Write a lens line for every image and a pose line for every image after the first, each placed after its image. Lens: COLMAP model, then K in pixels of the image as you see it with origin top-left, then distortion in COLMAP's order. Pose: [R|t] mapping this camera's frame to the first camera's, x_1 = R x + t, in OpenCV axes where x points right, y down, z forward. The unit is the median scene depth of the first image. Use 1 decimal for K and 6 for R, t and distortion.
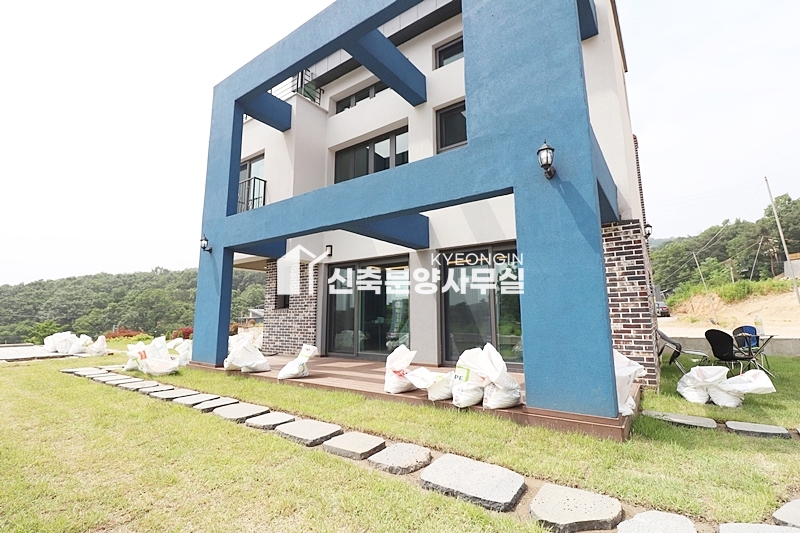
lens RADIAL K [[372.3, 0, 401.1], [0, 372.3, 259.0], [0, 0, 1]] dist [-0.000575, -0.013240]
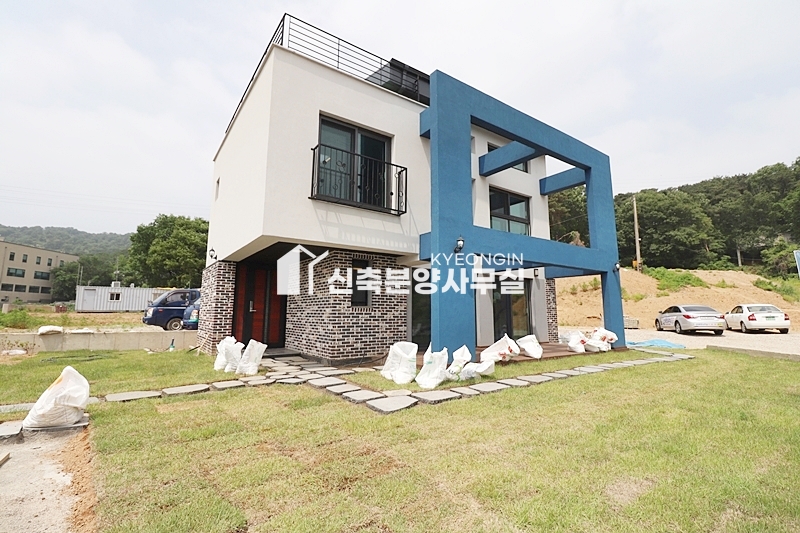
lens RADIAL K [[372.3, 0, 401.1], [0, 372.3, 259.0], [0, 0, 1]] dist [-0.000575, -0.013240]
pose [[0.322724, 0.145706, 0.935211, -1.188540], [-0.152861, 0.983132, -0.100423, 0.100998], [-0.934068, -0.110549, 0.339553, 0.646153]]
